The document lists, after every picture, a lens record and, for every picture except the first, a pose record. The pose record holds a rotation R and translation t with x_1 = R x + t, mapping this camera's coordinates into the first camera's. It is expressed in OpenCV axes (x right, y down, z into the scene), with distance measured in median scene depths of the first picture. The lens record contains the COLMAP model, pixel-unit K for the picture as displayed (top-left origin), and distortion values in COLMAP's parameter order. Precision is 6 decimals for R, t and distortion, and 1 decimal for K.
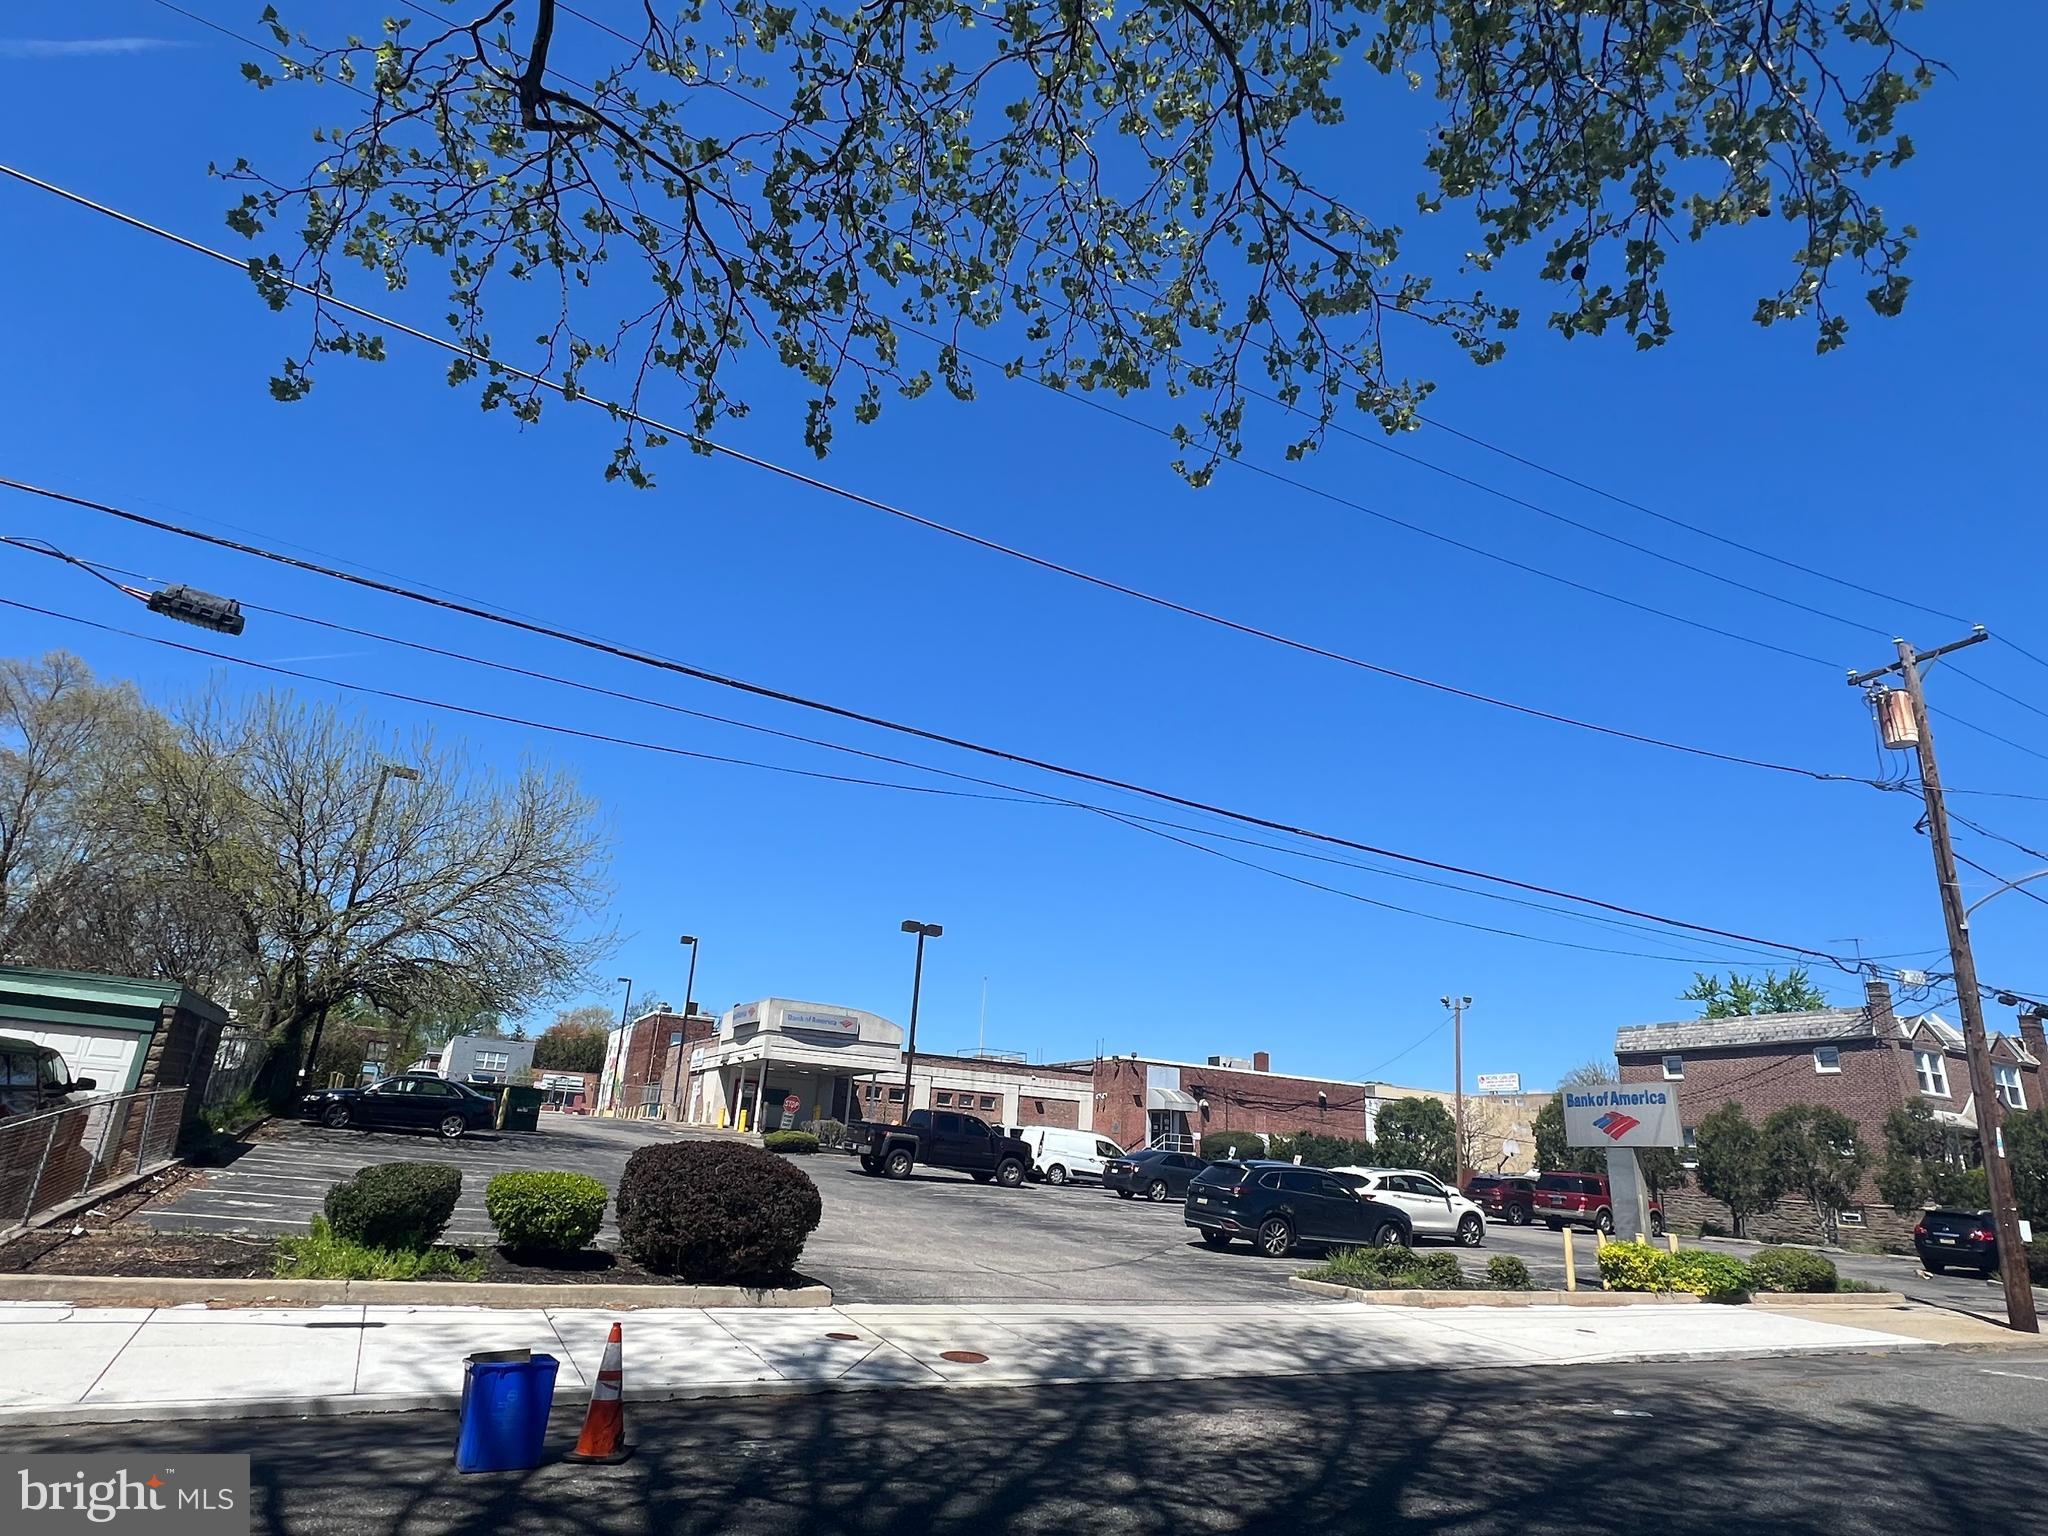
lens RADIAL K [[1123.2, 0, 1020.9], [0, 1123.2, 764.2], [0, 0, 1]] dist [-0.005795, -0.000440]
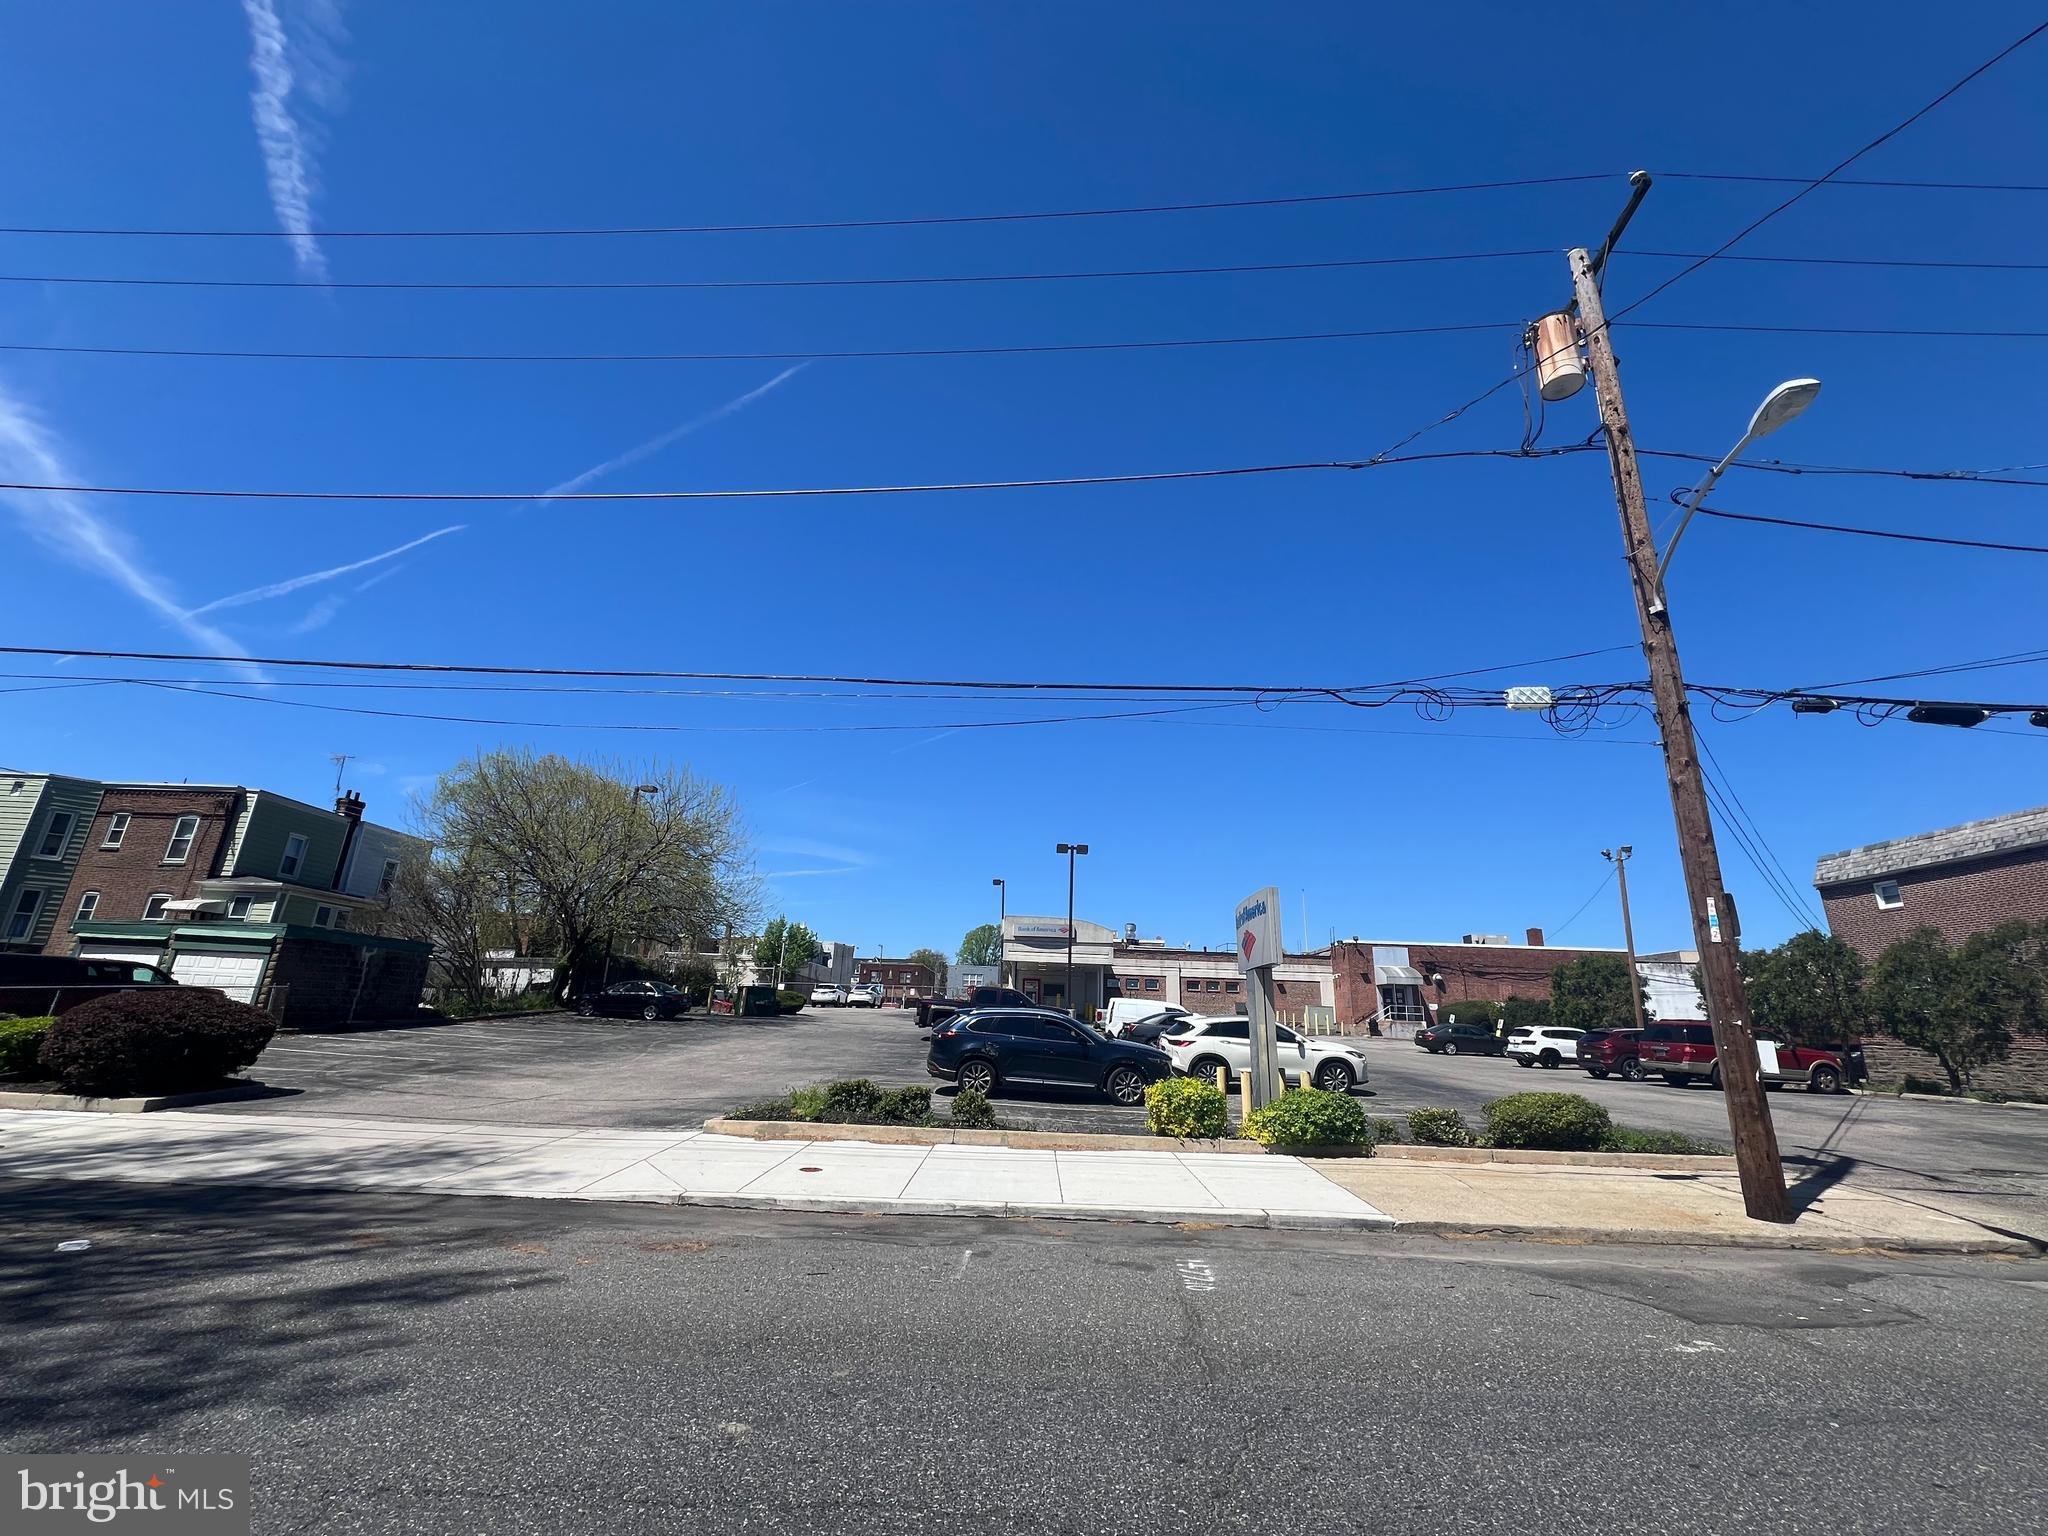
lens RADIAL K [[818.7, 0, 1025.6], [0, 818.7, 766.3], [0, 0, 1]] dist [-0.003701, 0.000055]
pose [[0.873538, -0.176349, -0.453688, 0.301438], [0.179926, 0.983033, -0.035674, 0.079234], [0.452281, -0.050468, 0.890446, 0.165522]]
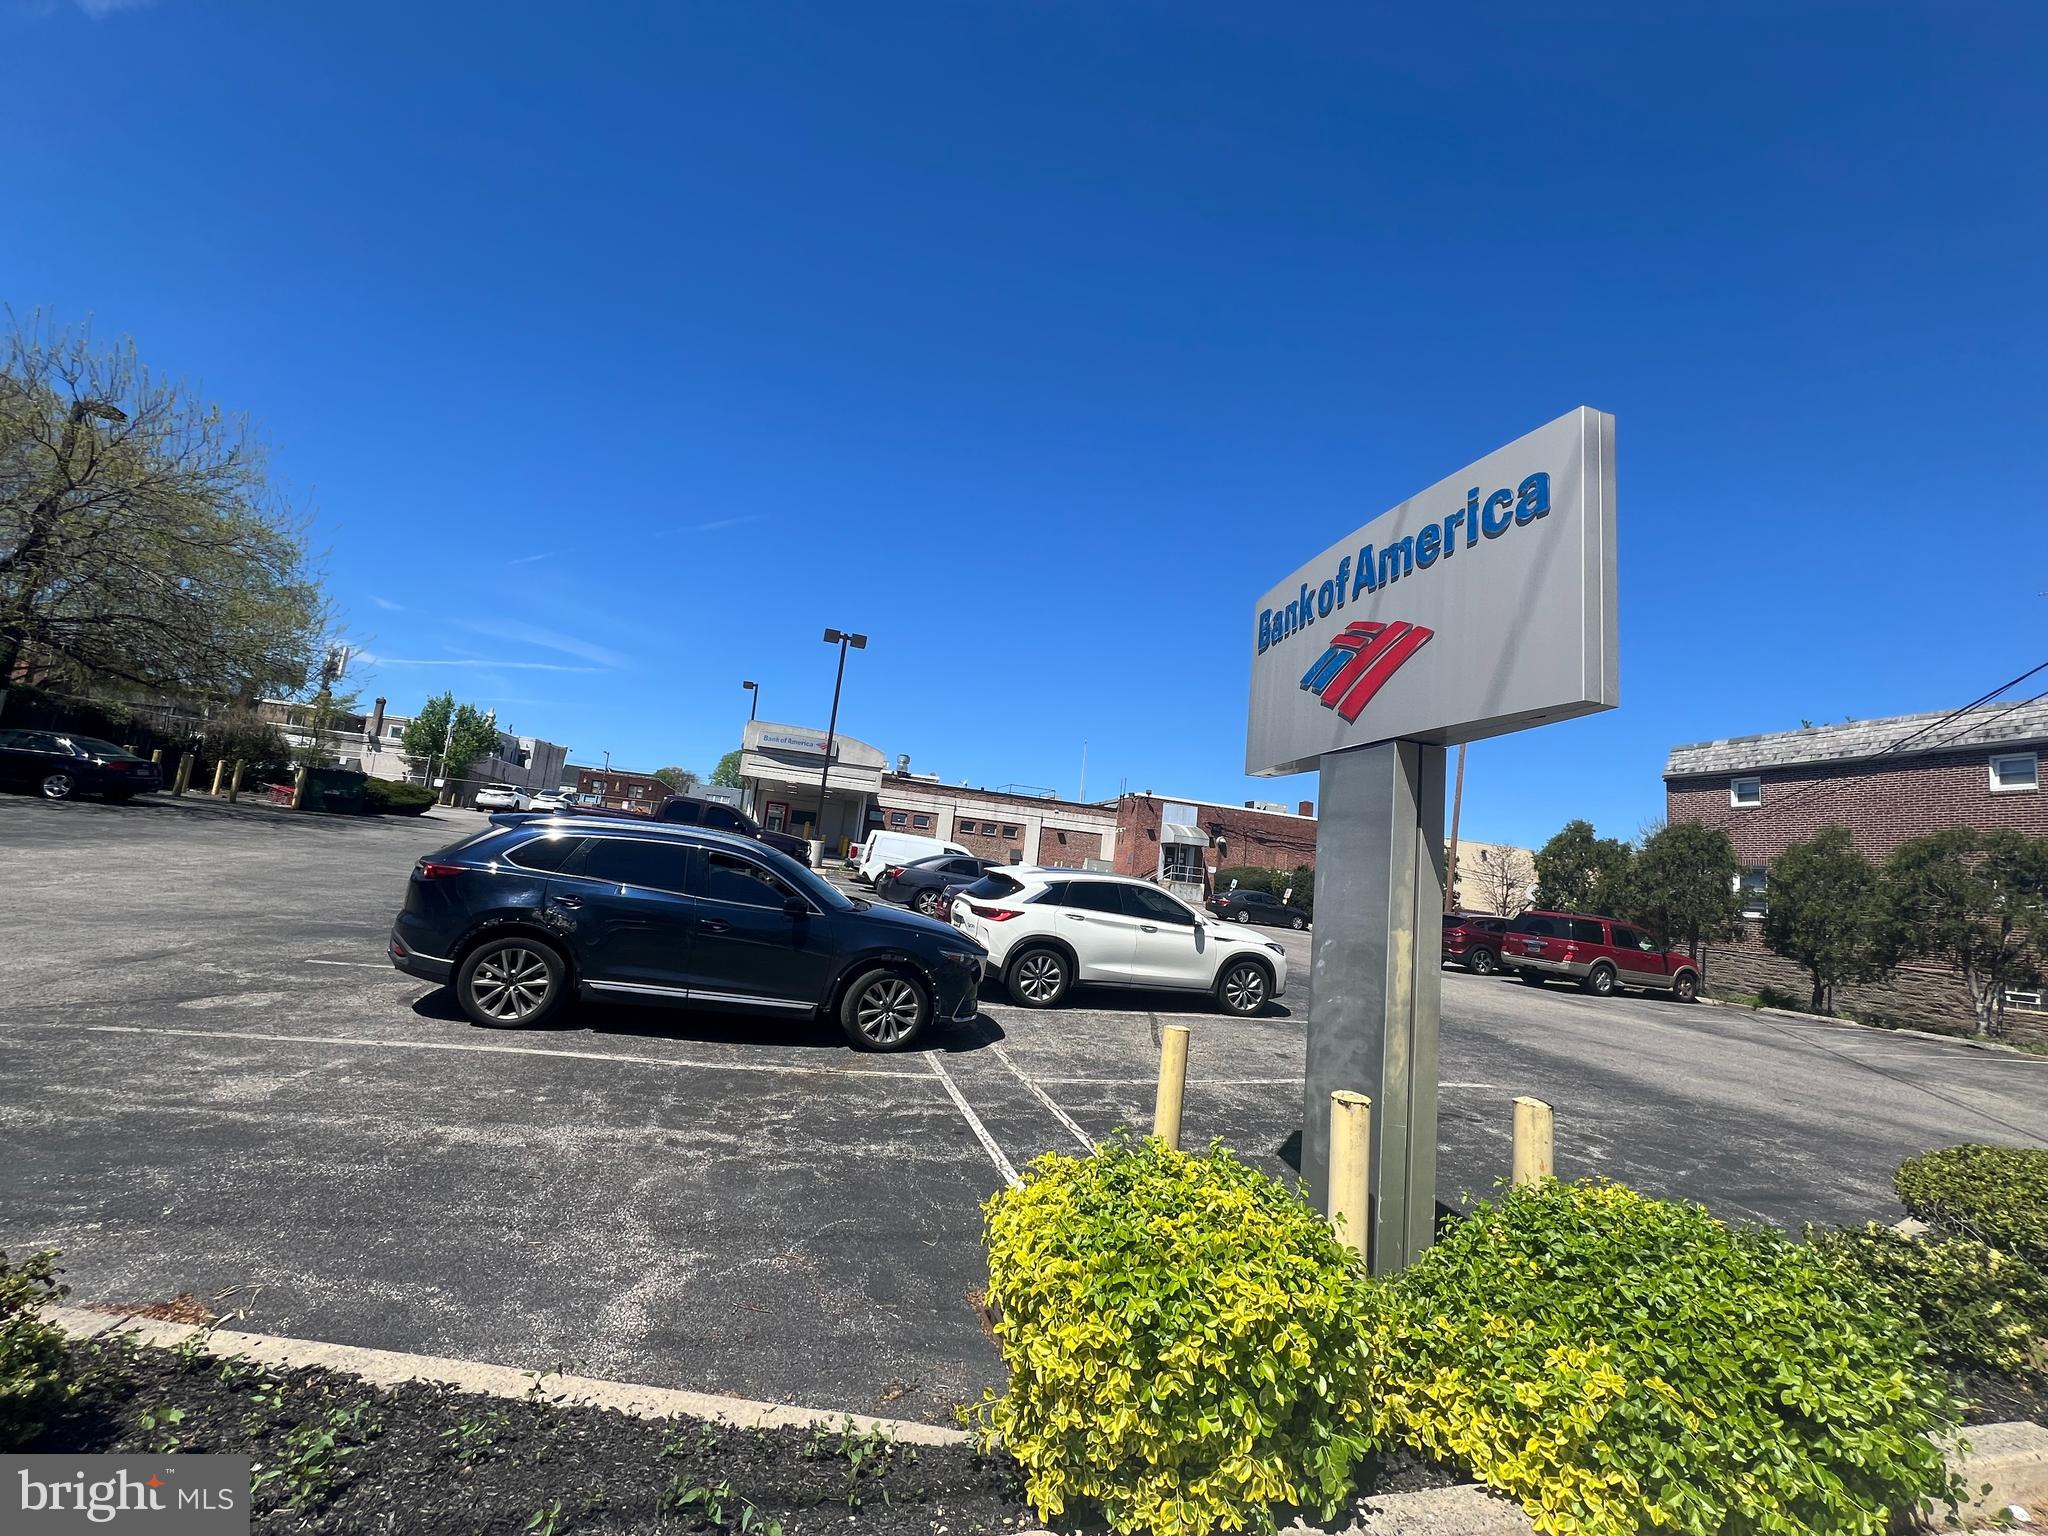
lens RADIAL K [[818.7, 0, 1024.1], [0, 818.7, 764.2], [0, 0, 1]] dist [-0.003701, 0.000055]
pose [[0.975113, 0.010467, -0.221460, 0.217999], [0.029345, 0.984003, 0.175716, 0.134920], [0.219757, -0.177842, 0.959208, 0.349820]]
